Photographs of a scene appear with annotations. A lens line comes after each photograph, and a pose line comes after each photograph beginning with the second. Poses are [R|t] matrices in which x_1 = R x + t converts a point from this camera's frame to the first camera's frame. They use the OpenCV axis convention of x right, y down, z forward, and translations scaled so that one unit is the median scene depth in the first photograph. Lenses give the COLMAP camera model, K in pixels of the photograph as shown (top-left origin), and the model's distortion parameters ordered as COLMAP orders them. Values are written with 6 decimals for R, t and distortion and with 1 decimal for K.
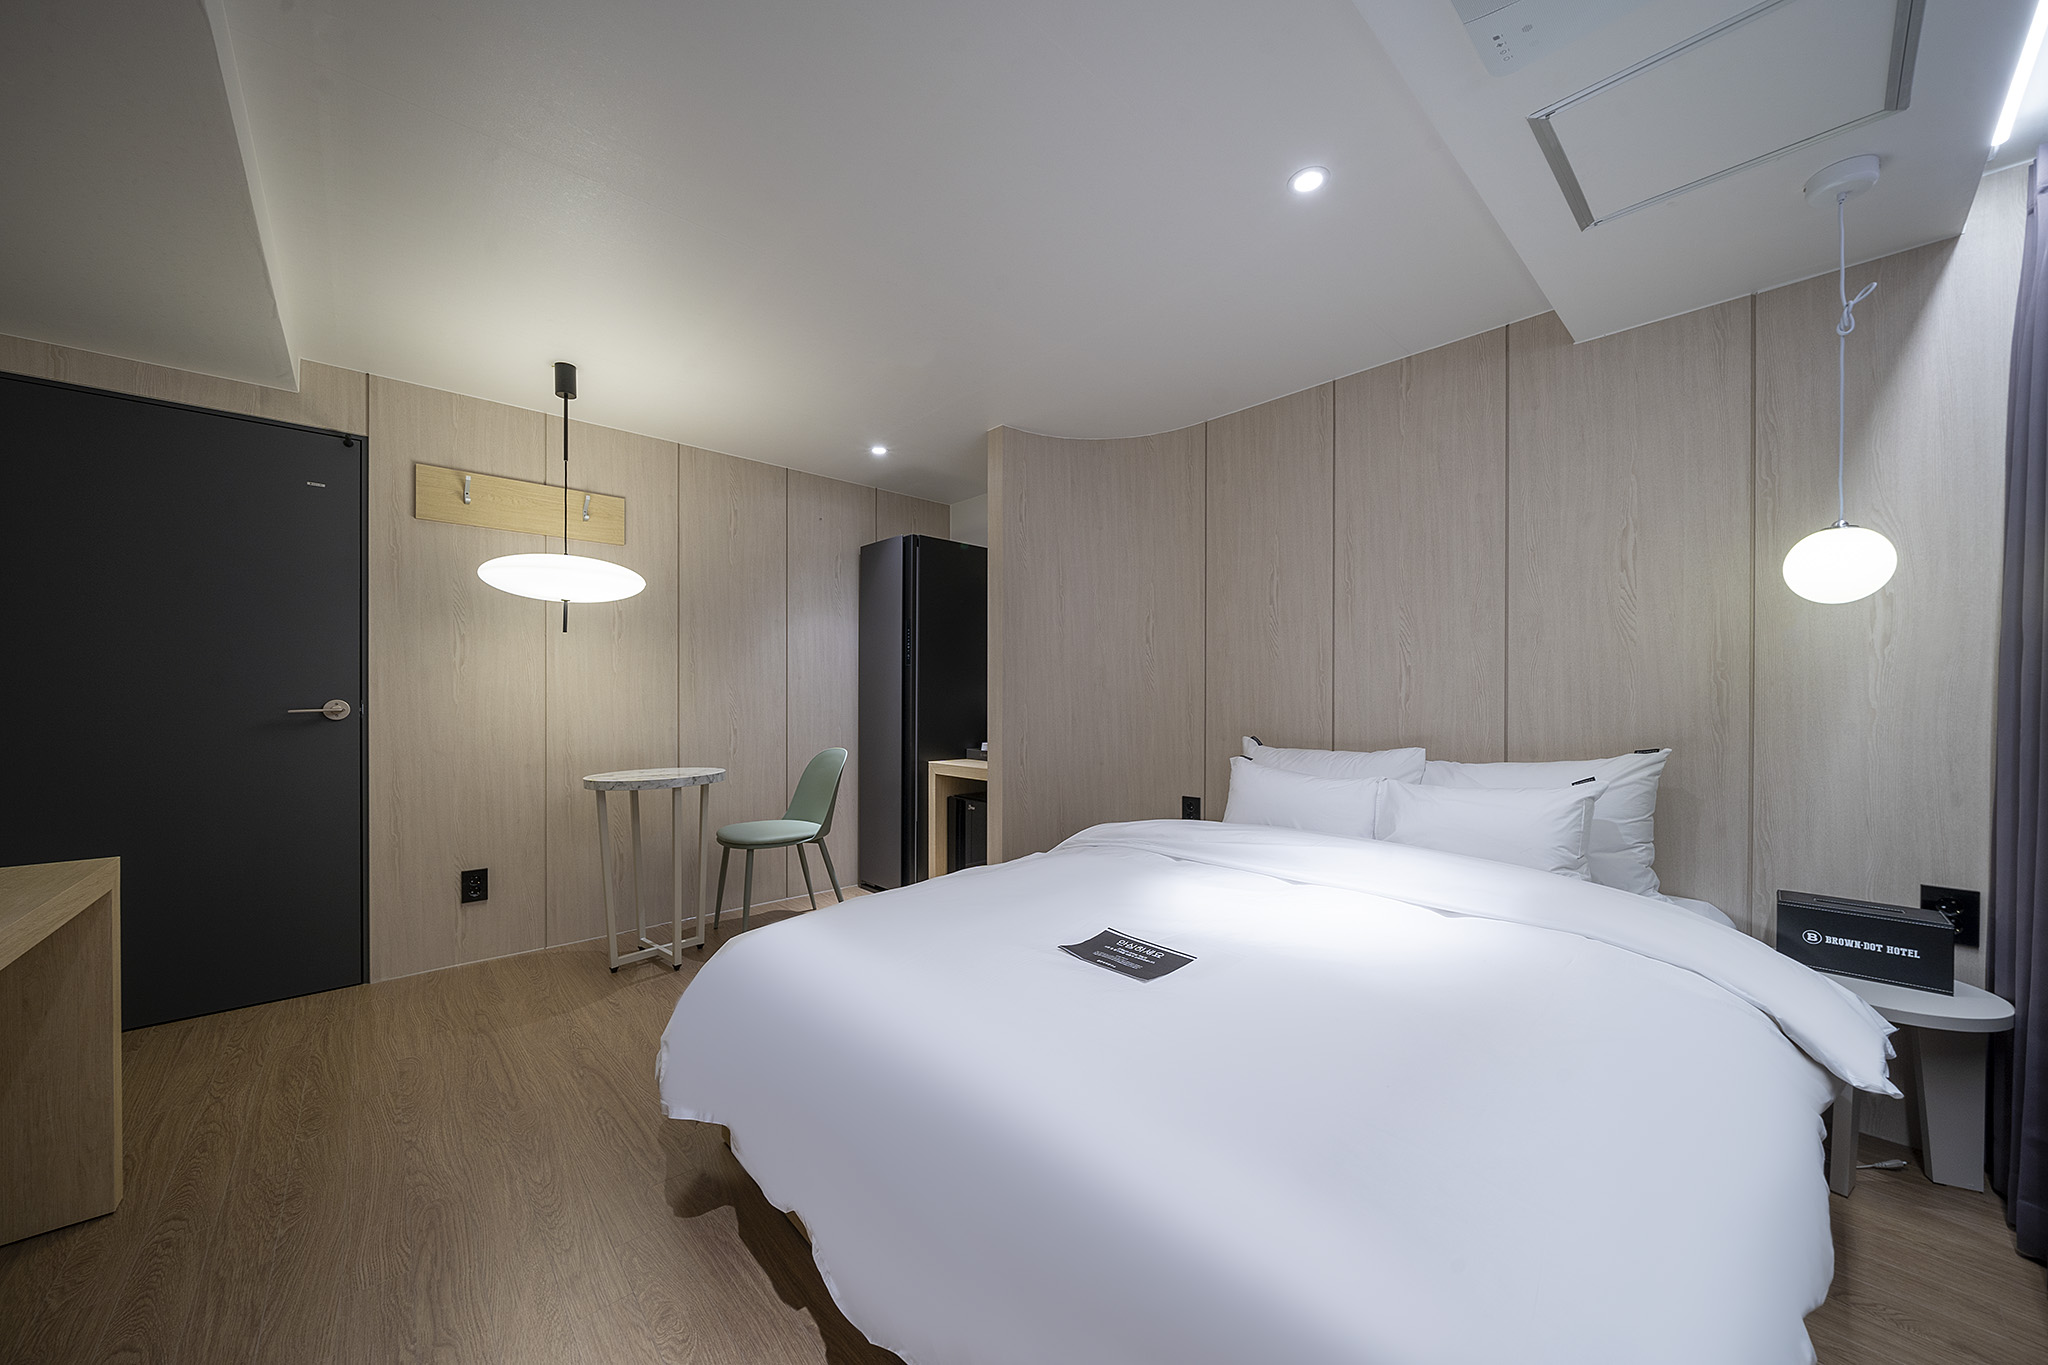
lens RADIAL K [[752.0, 0, 1039.3], [0, 752.0, 696.7], [0, 0, 1]] dist [-0.001770, -0.000196]
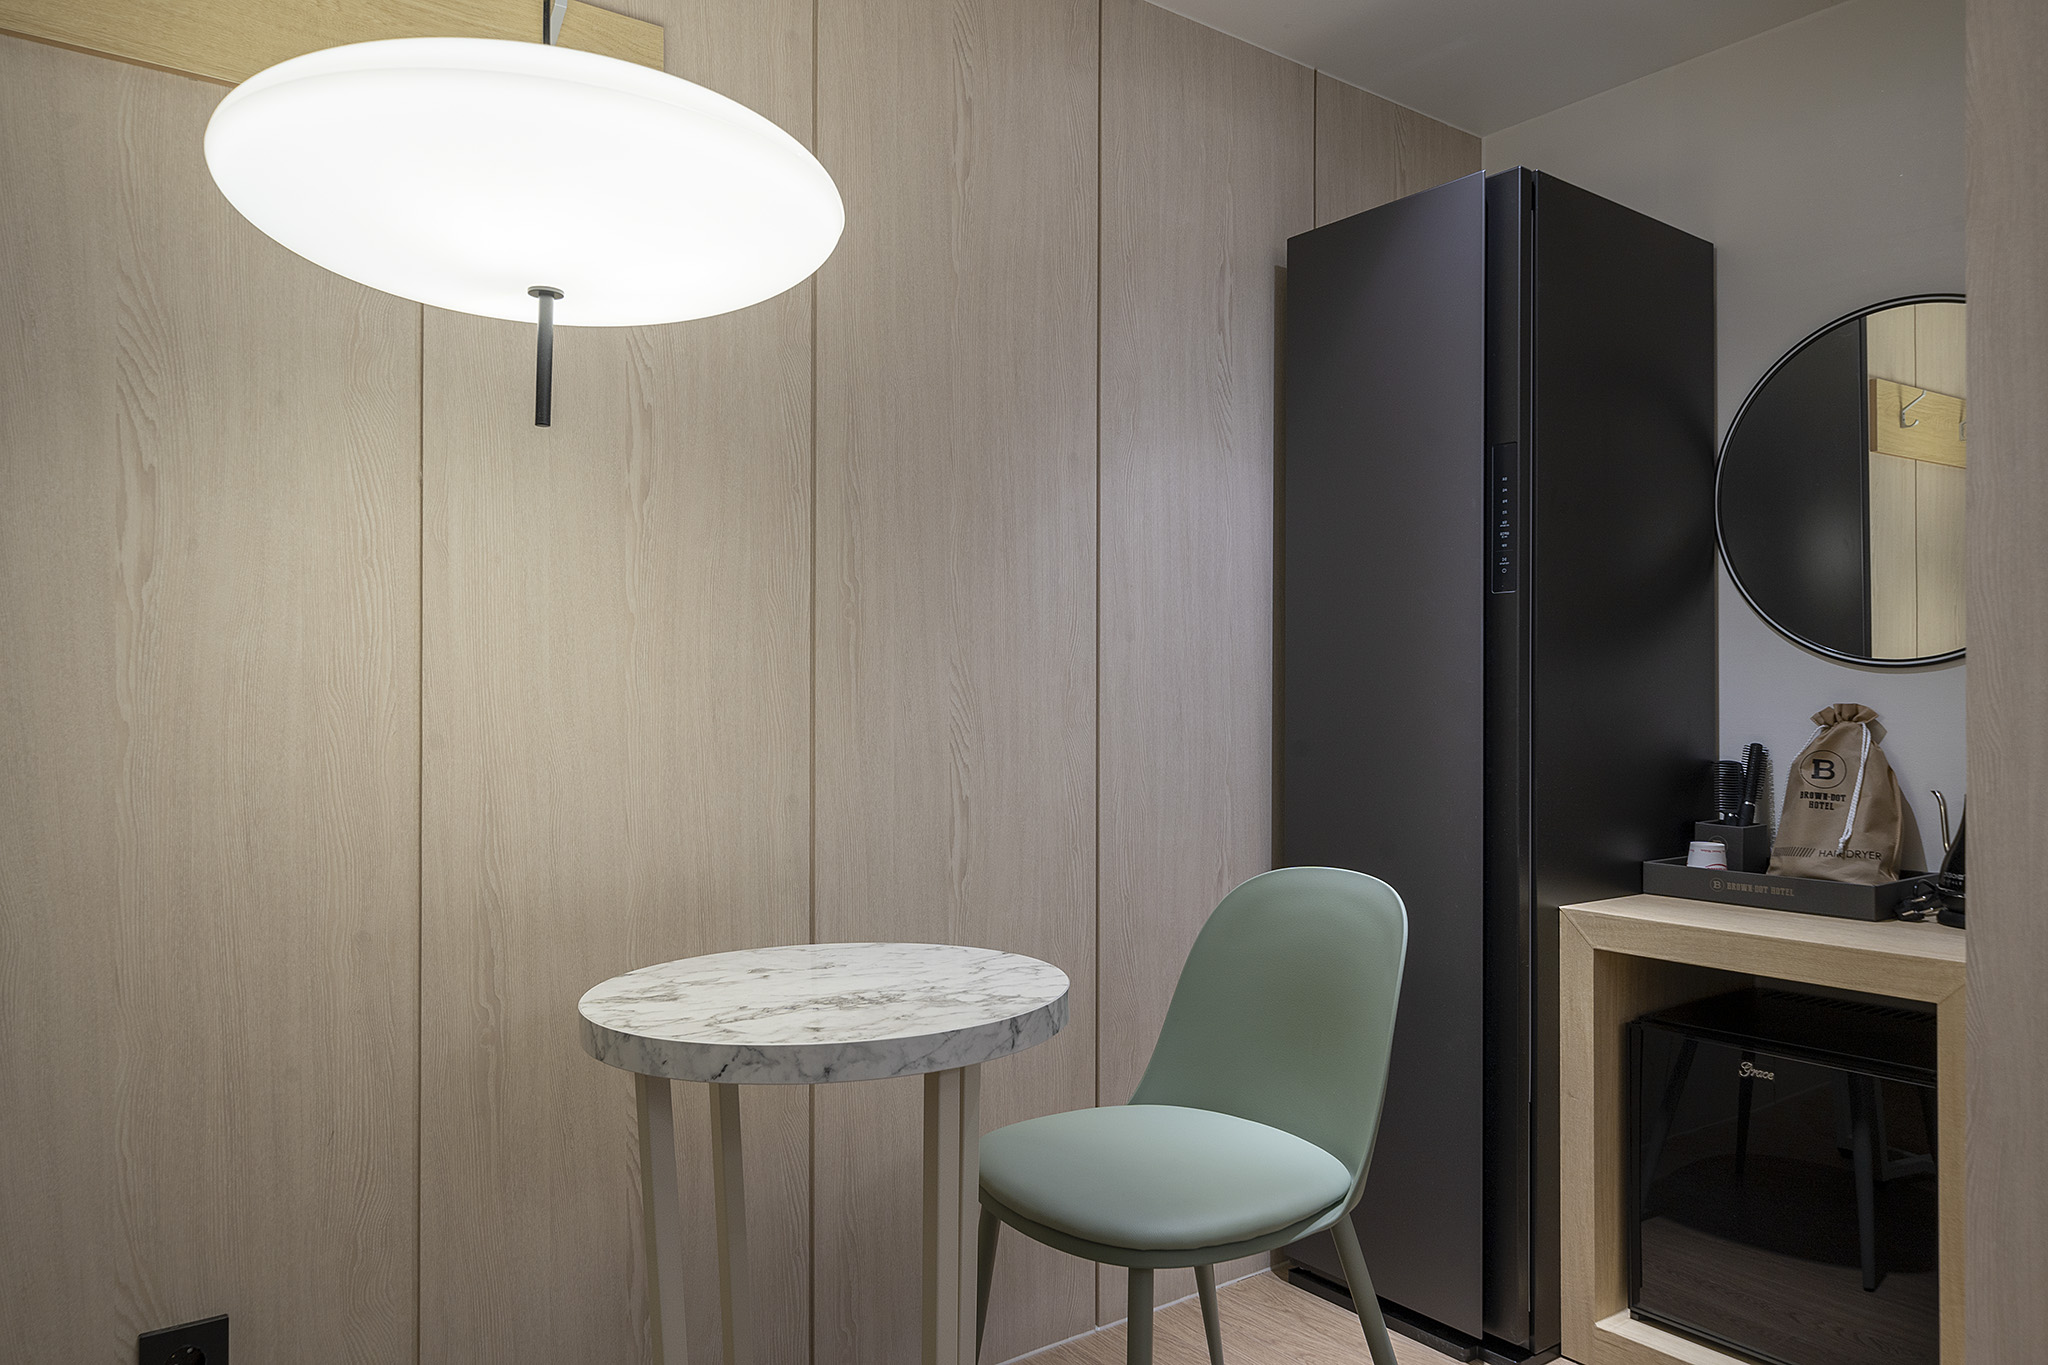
lens RADIAL K [[1402.6, 0, 1024.0], [0, 1402.6, 682.5], [0, 0, 1]] dist [0.005781, -0.000410]
pose [[0.994080, 0.001006, -0.108648, -0.349452], [-0.001903, 0.999965, -0.008158, -0.000651], [0.108636, 0.008316, 0.994047, 0.465623]]
